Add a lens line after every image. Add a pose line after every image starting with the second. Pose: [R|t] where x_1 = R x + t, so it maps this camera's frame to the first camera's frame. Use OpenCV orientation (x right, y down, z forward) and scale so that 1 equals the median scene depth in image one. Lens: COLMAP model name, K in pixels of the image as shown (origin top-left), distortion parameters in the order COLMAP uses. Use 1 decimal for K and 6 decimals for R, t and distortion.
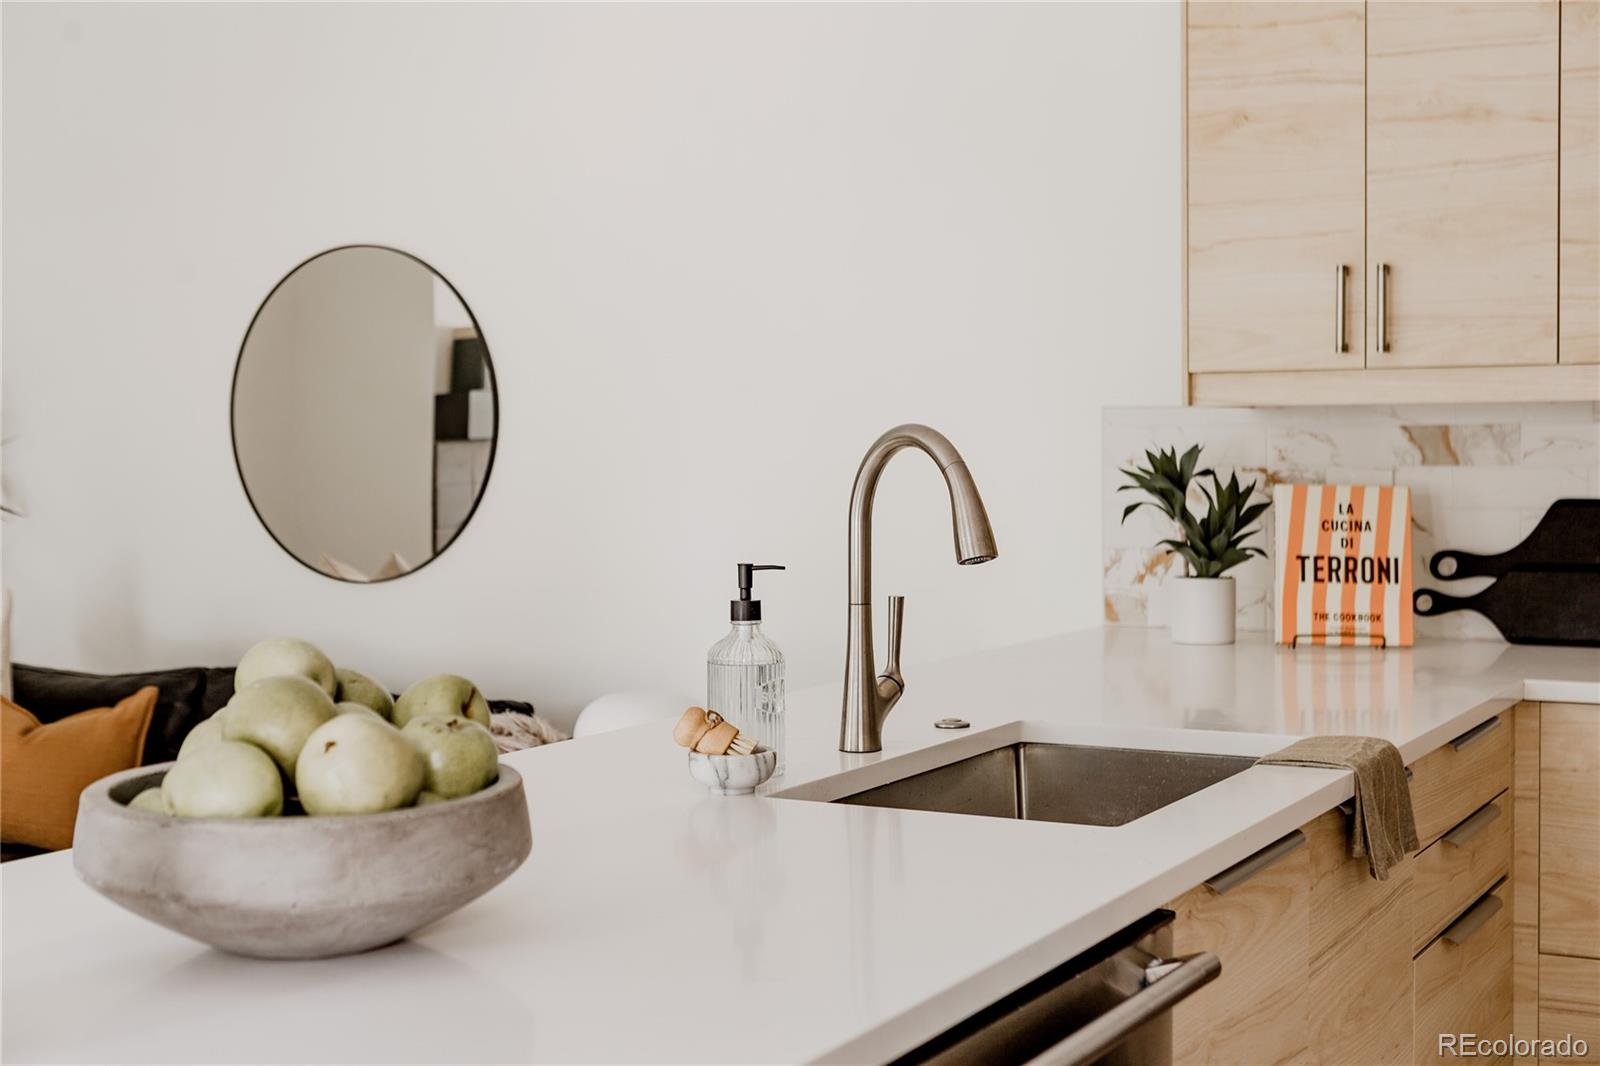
lens RADIAL K [[2203.0, 0, 800.0], [0, 2203.0, 533.0], [0, 0, 1]] dist [-0.009487, -0.032462]
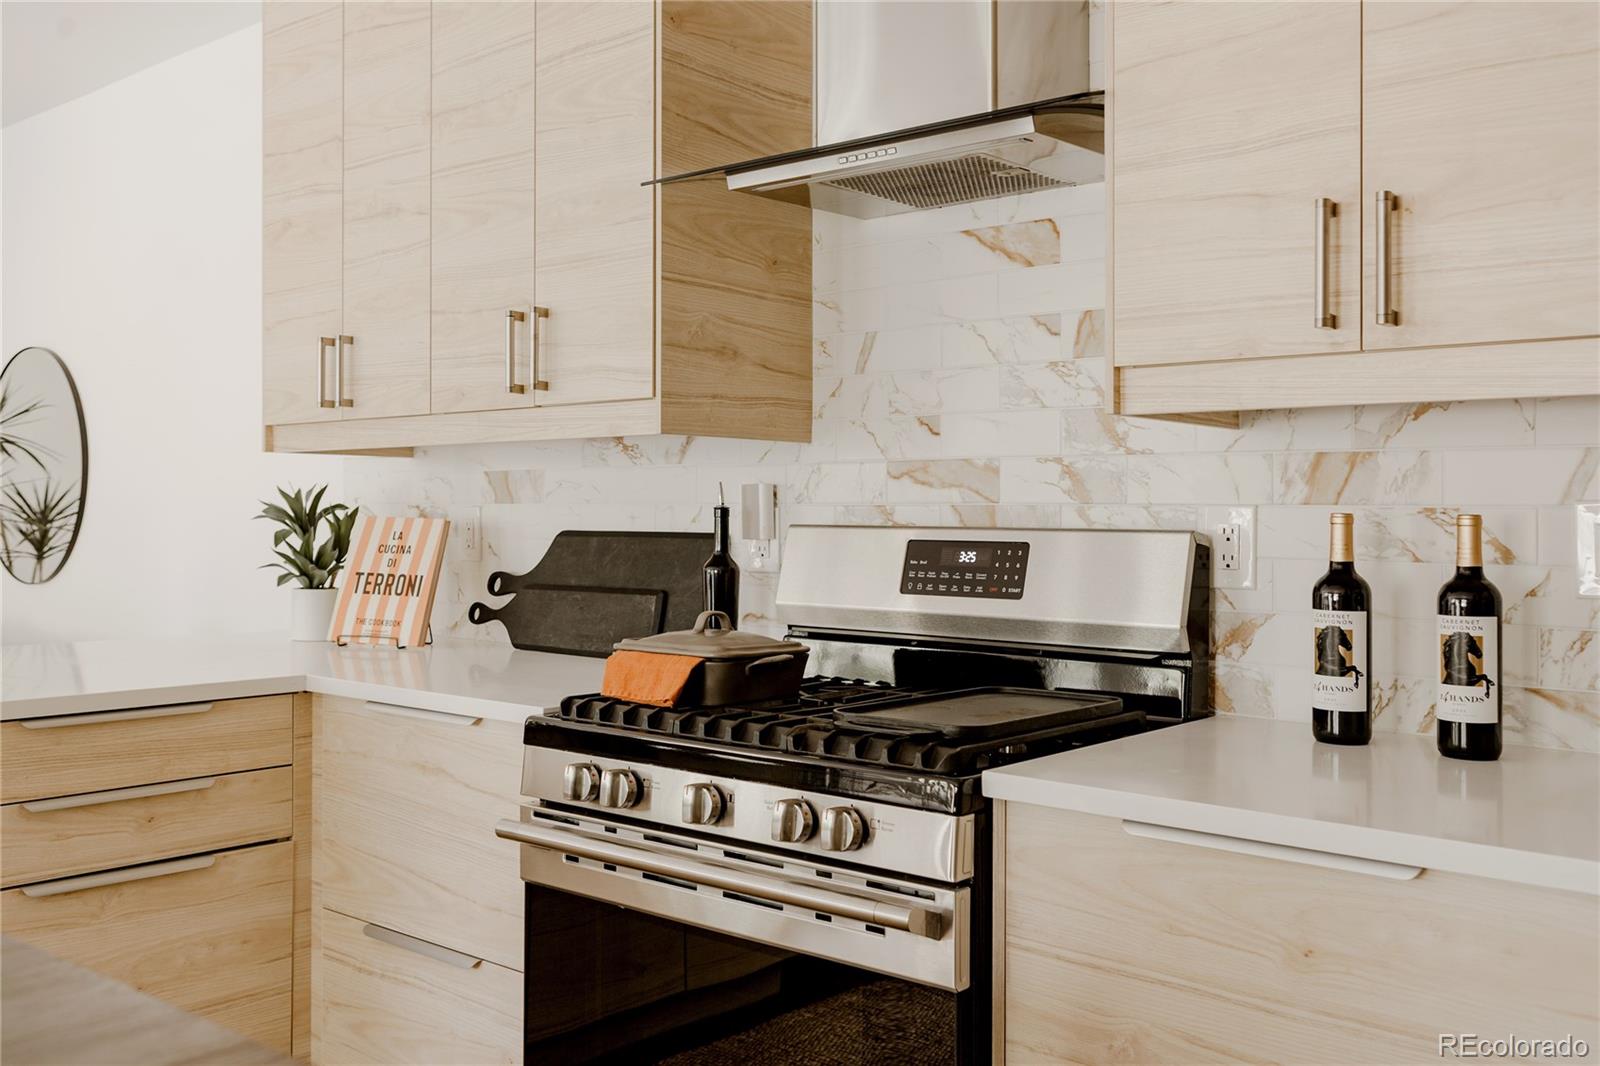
lens RADIAL K [[1456.5, 0, 800.1], [0, 1456.5, 495.6], [0, 0, 1]] dist [0.002933, 0.003559]
pose [[0.981049, 0.012344, -0.193366, 0.634295], [-0.023908, 0.998054, -0.057586, 0.008441], [0.192279, 0.061117, 0.979435, 0.235988]]
